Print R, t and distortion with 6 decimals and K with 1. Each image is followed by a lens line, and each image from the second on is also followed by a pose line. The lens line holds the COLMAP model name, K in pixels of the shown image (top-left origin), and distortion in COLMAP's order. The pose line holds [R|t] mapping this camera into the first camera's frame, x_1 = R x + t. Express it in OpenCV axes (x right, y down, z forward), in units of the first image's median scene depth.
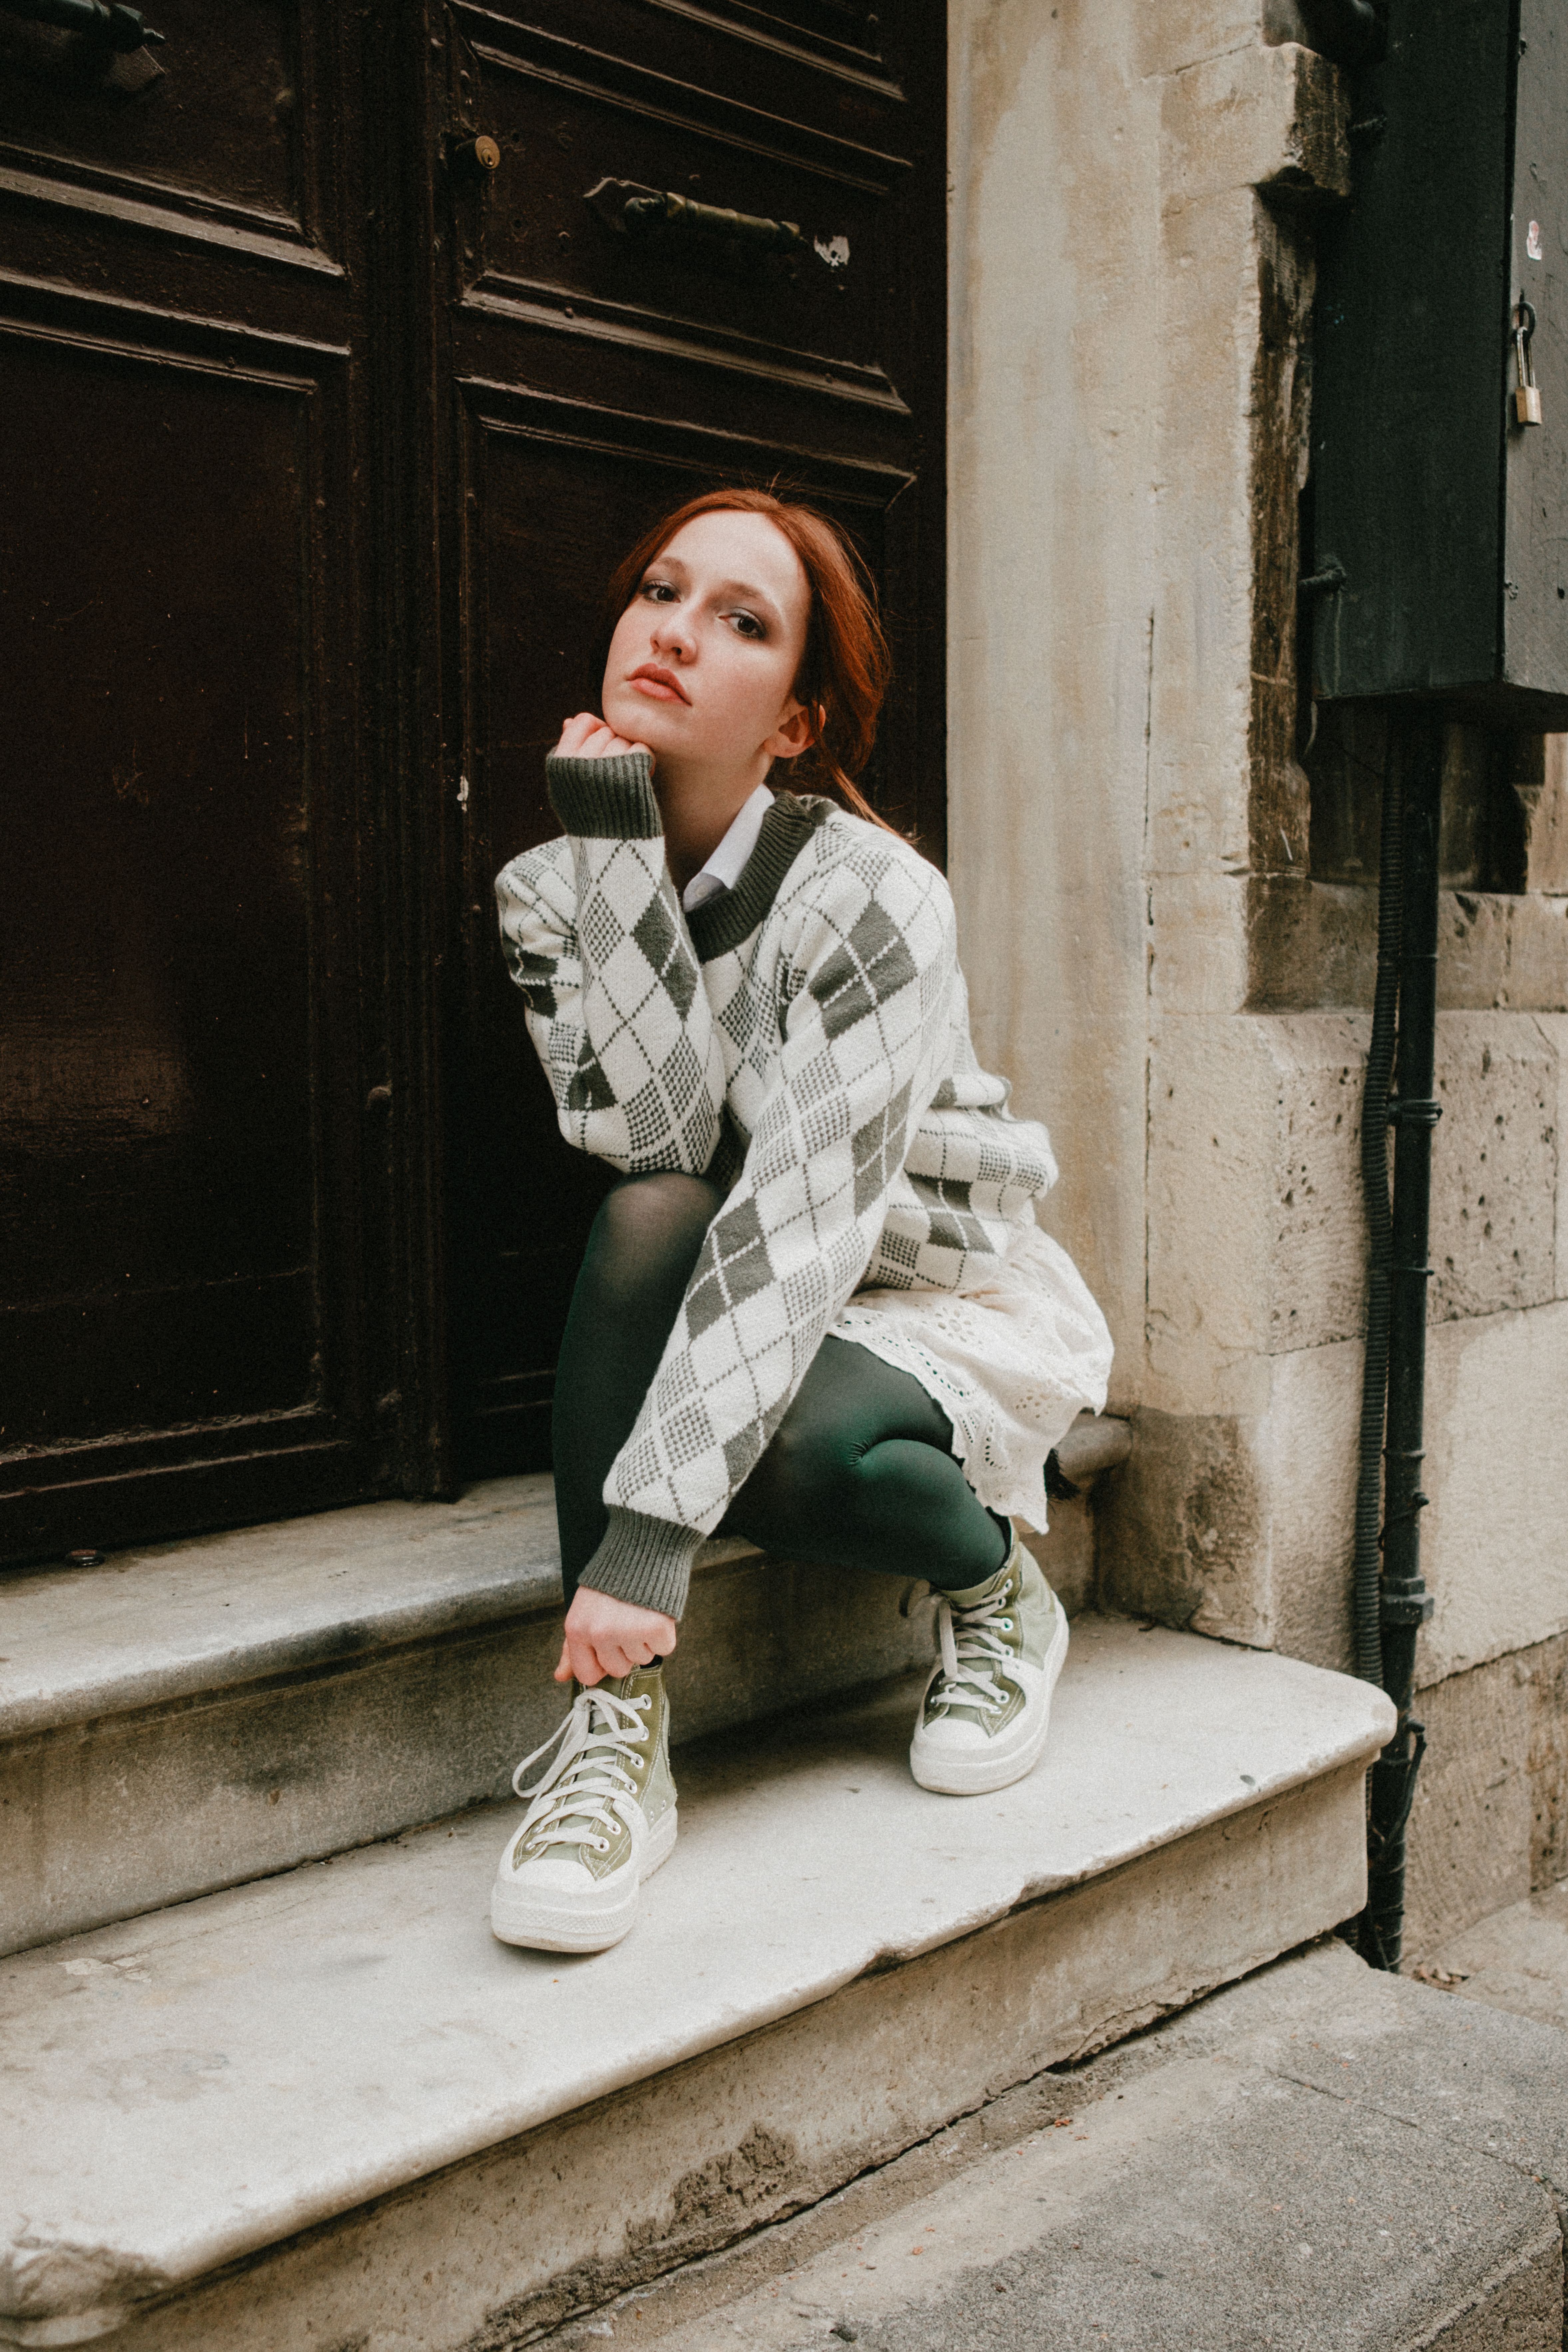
lens RADIAL K [[2453.3, 0, 784.0], [0, 2453.3, 1176.0], [0, 0, 1]] dist [-0.082604, 0.203724]
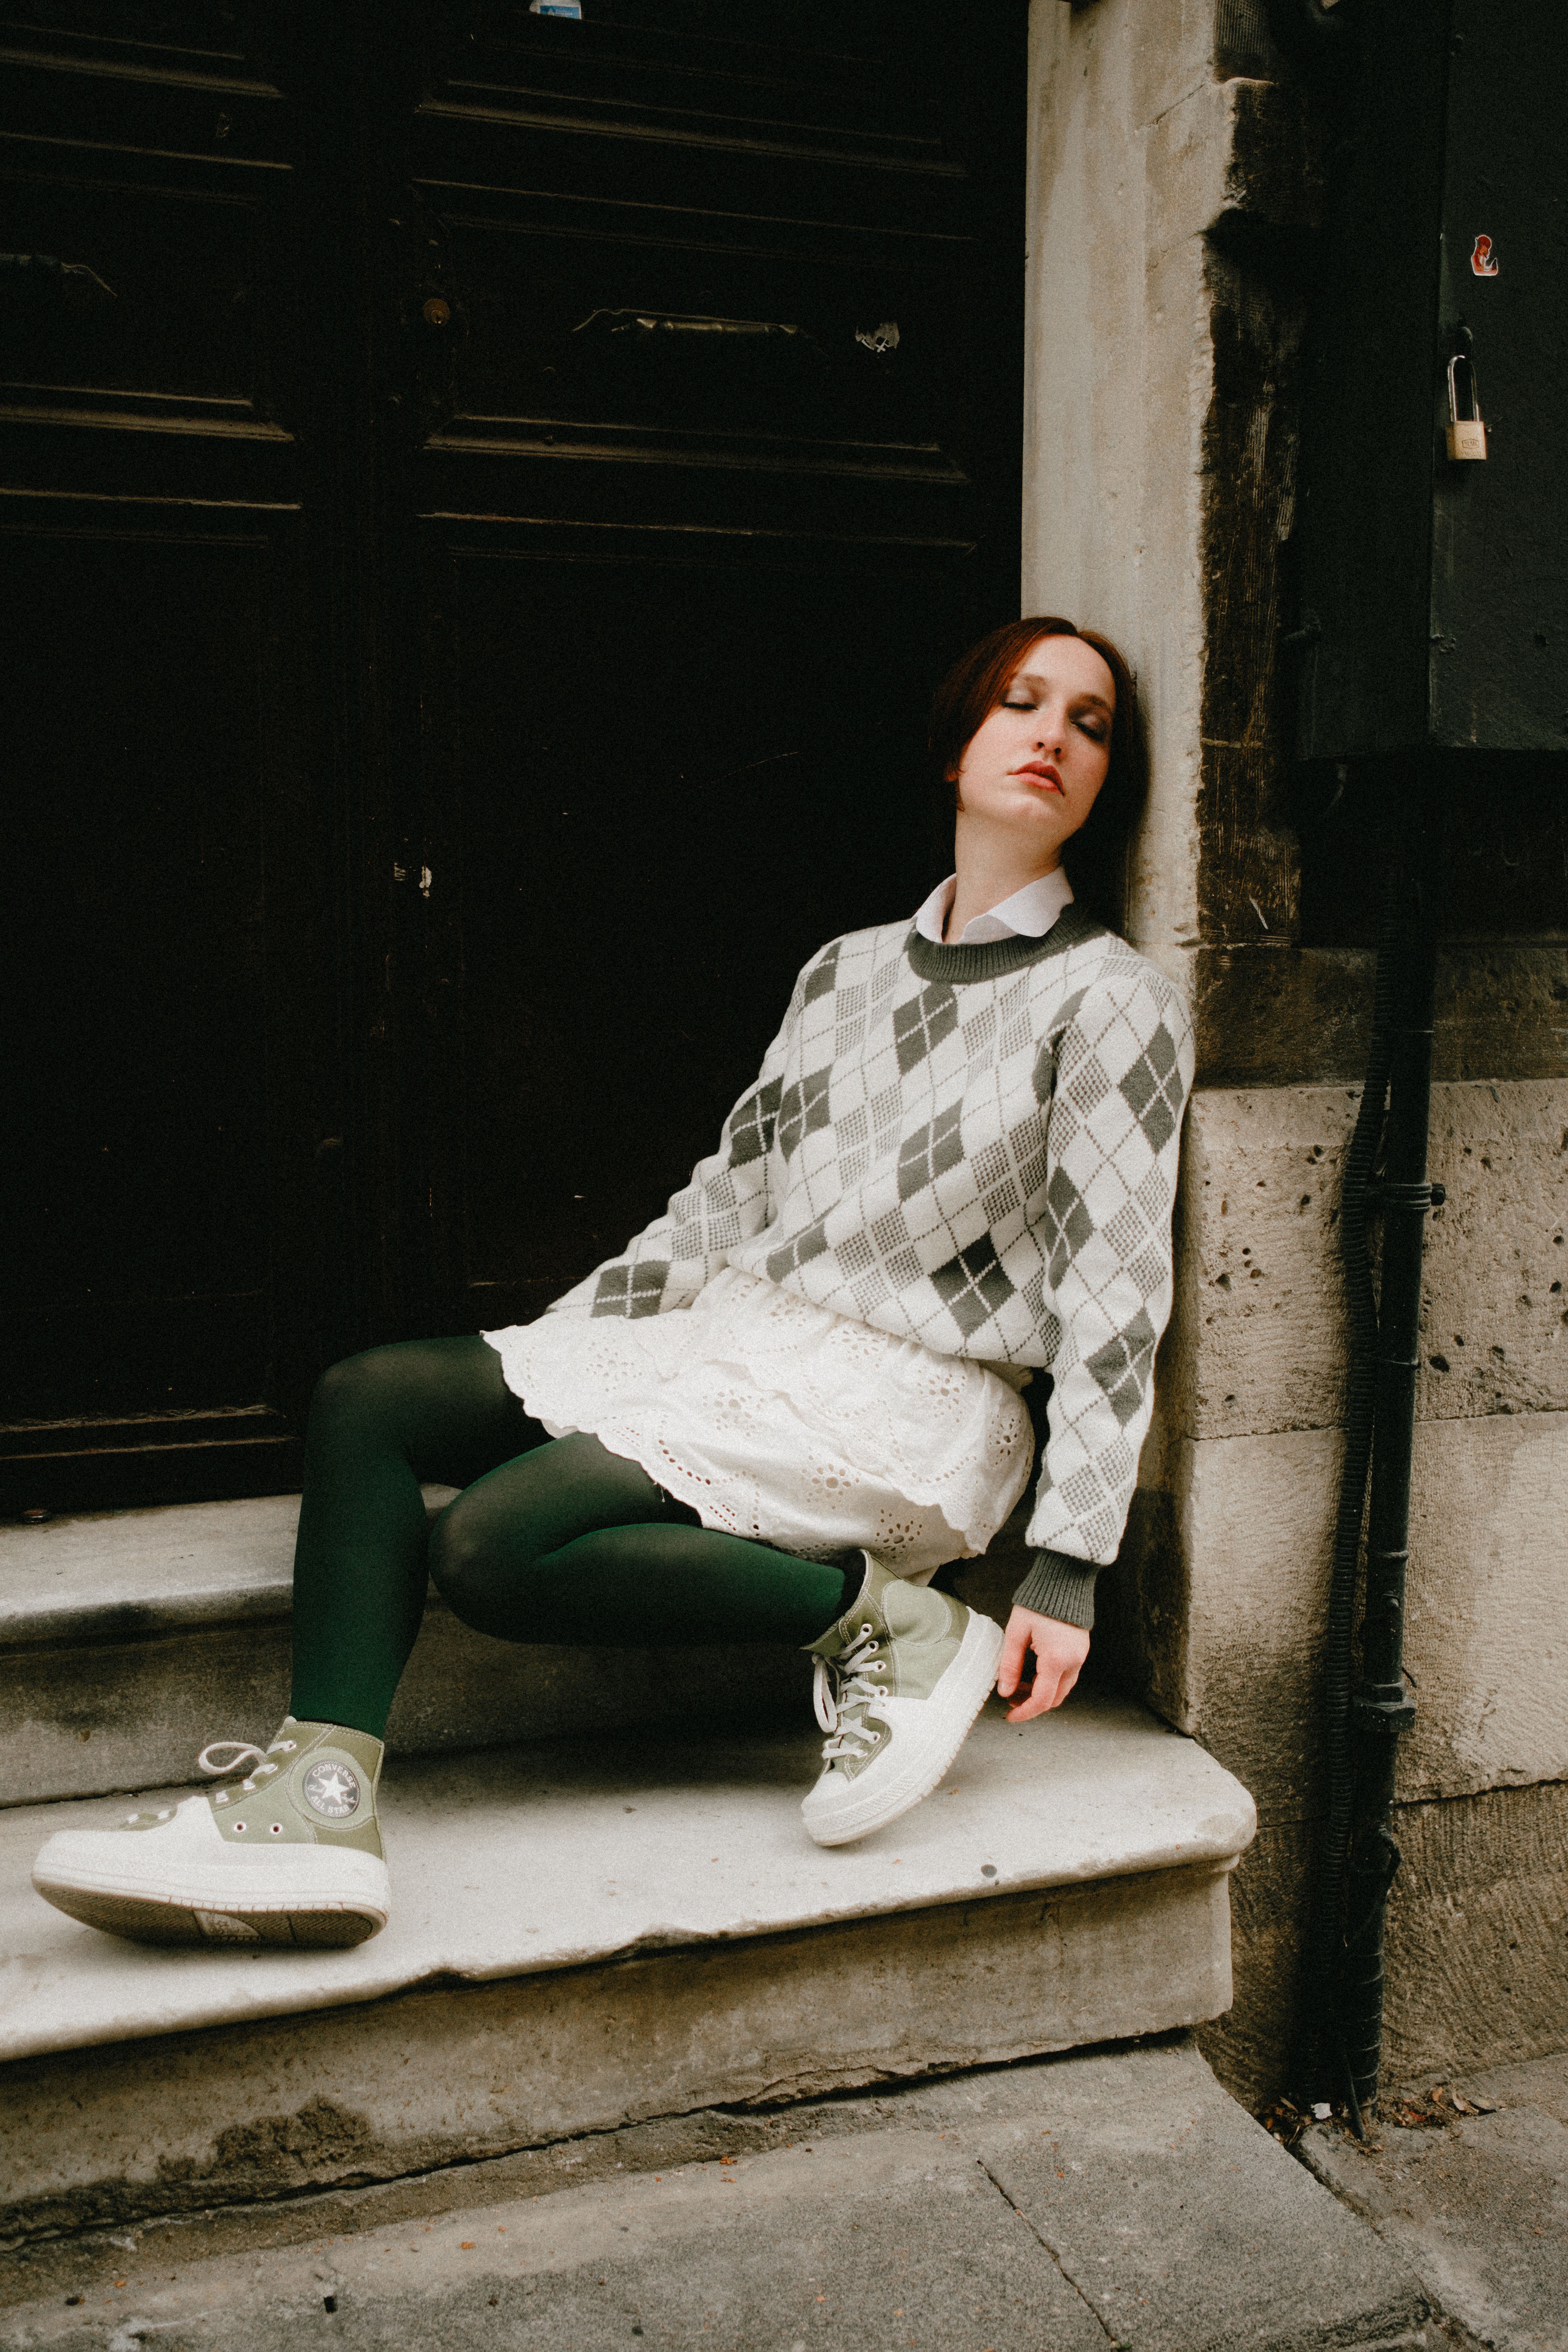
lens RADIAL K [[2241.4, 0, 771.9], [0, 2241.4, 1155.6], [0, 0, 1]] dist [-0.081678, 0.199819]
pose [[0.893075, 0.050584, -0.447055, 0.448009], [-0.037124, 0.998556, 0.038825, -0.069649], [0.448373, -0.018077, 0.893664, 0.129404]]
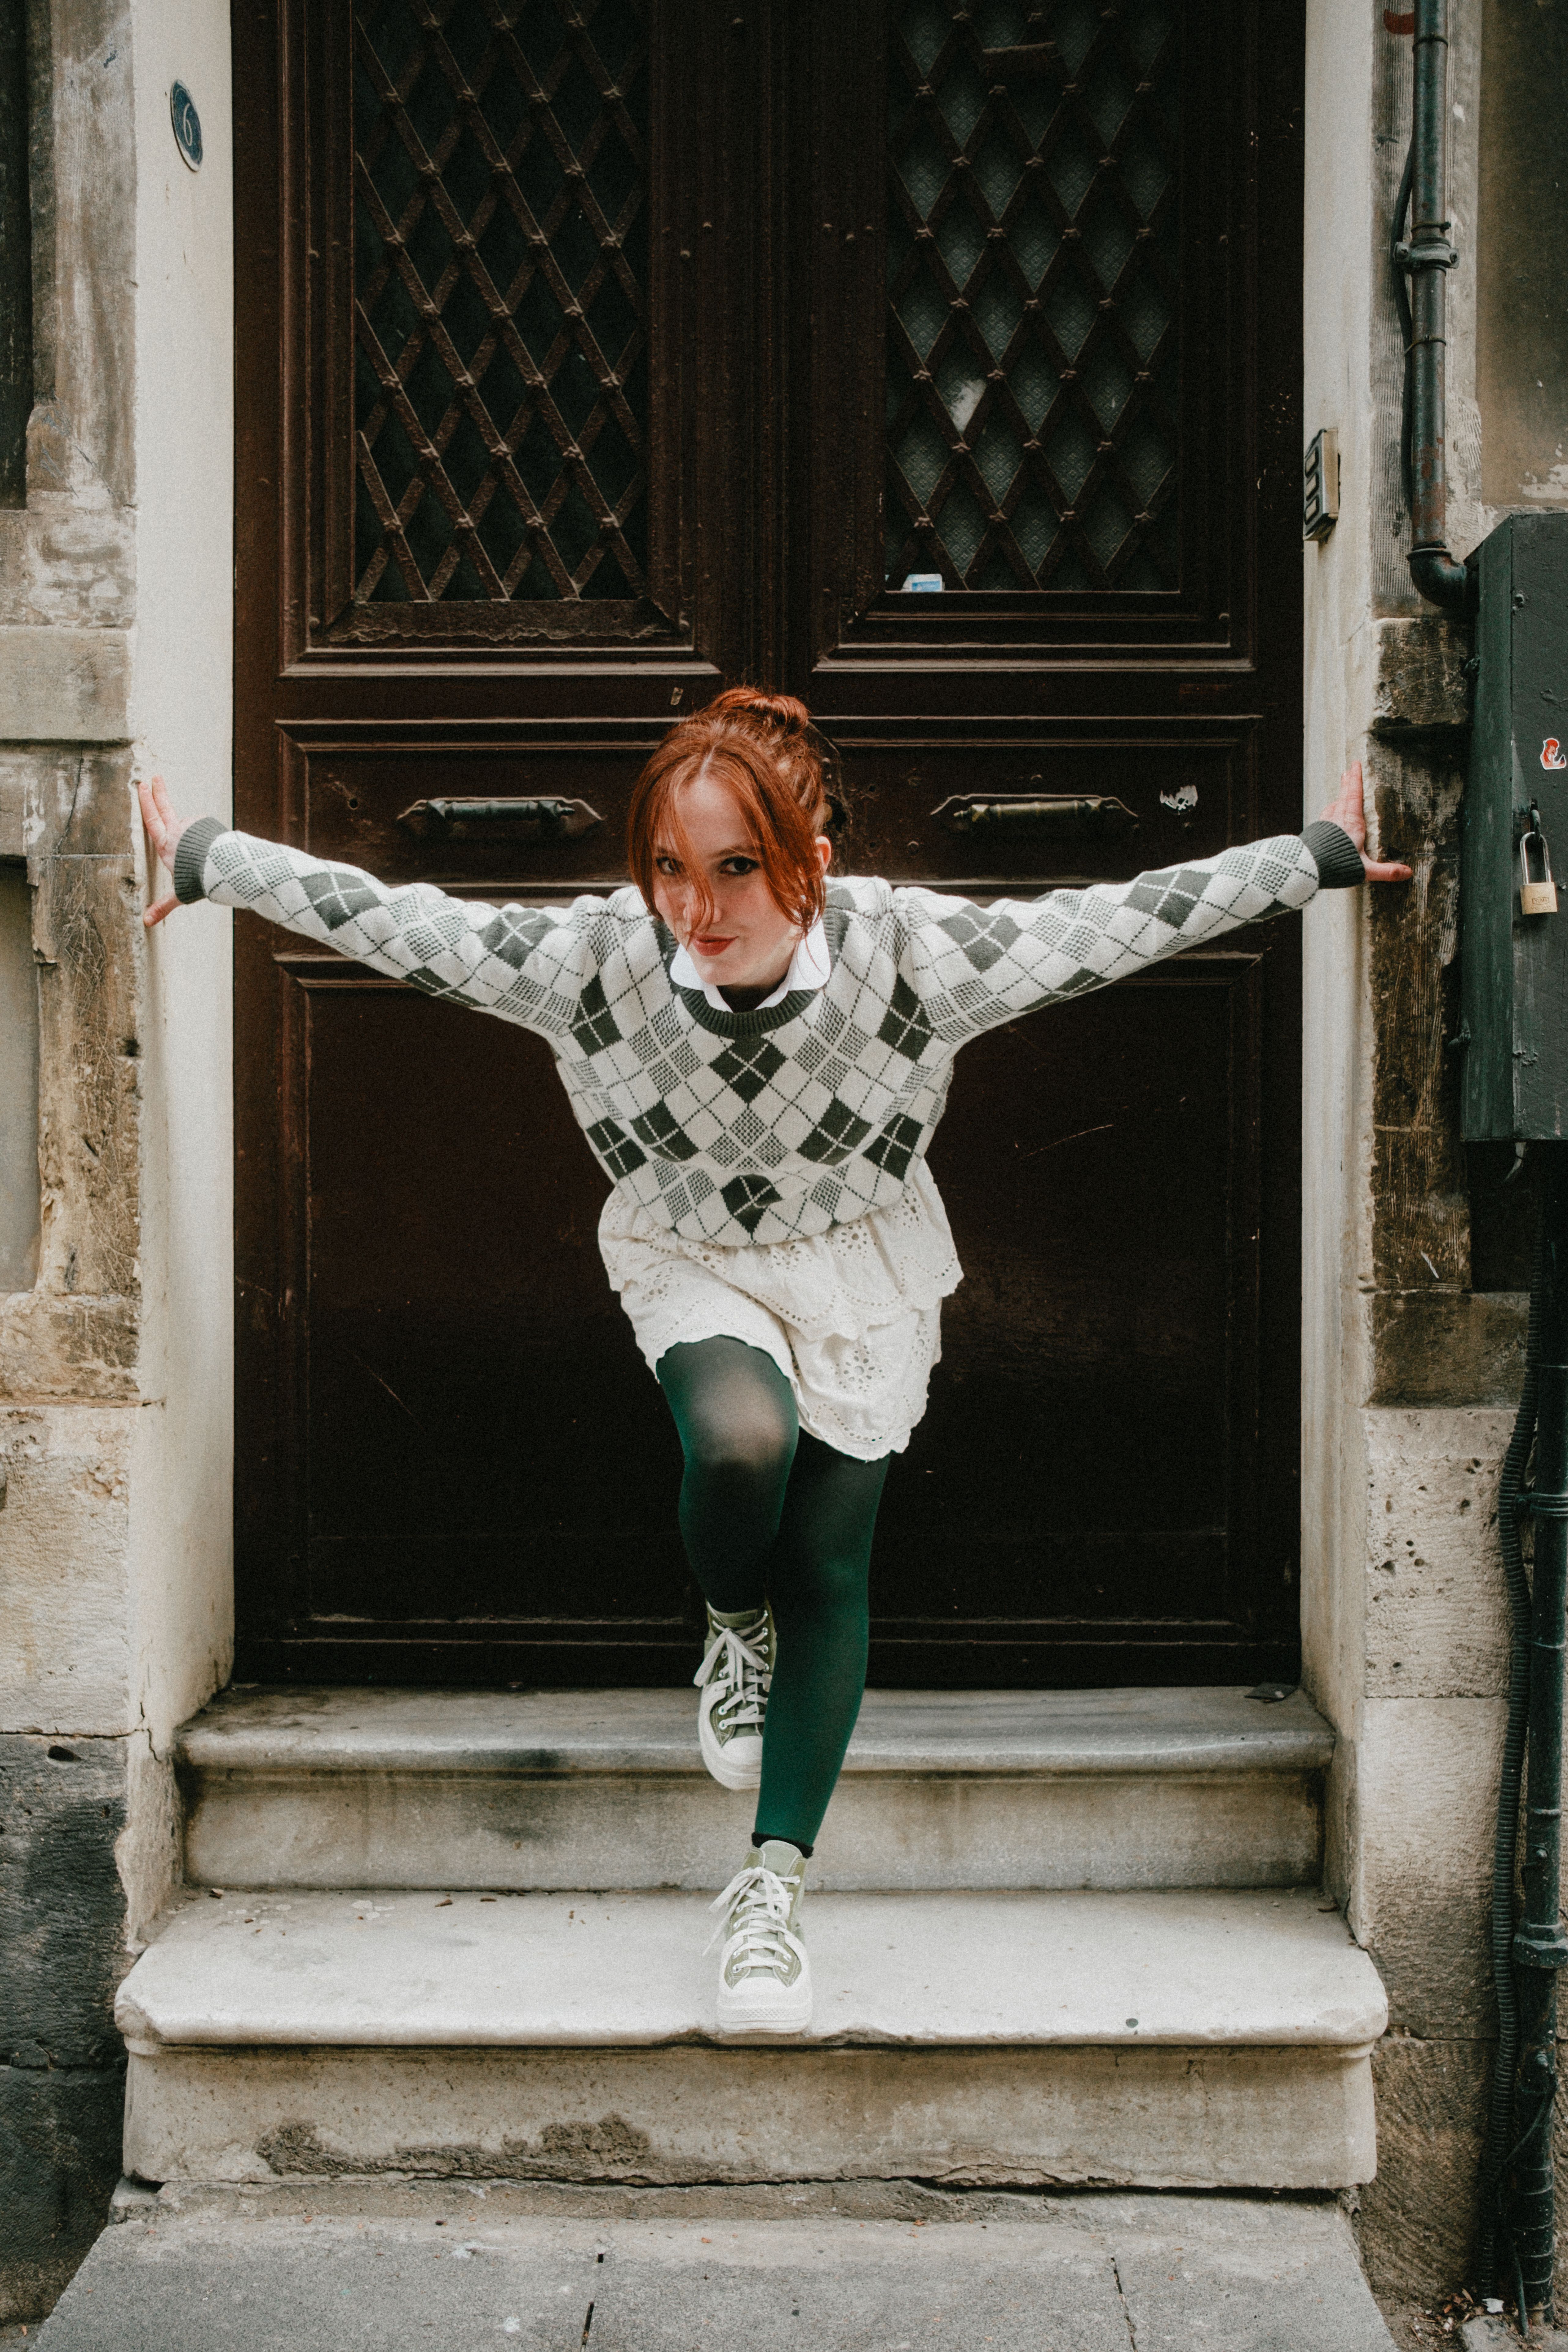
lens RADIAL K [[2250.8, 0, 809.6], [0, 2250.8, 1184.8], [0, 0, 1]] dist [-0.077565, 0.184515]
pose [[0.681538, 0.009082, -0.731726, 0.820106], [-0.060003, 0.997249, -0.043510, -0.113258], [0.729318, 0.073560, 0.680209, 0.045855]]
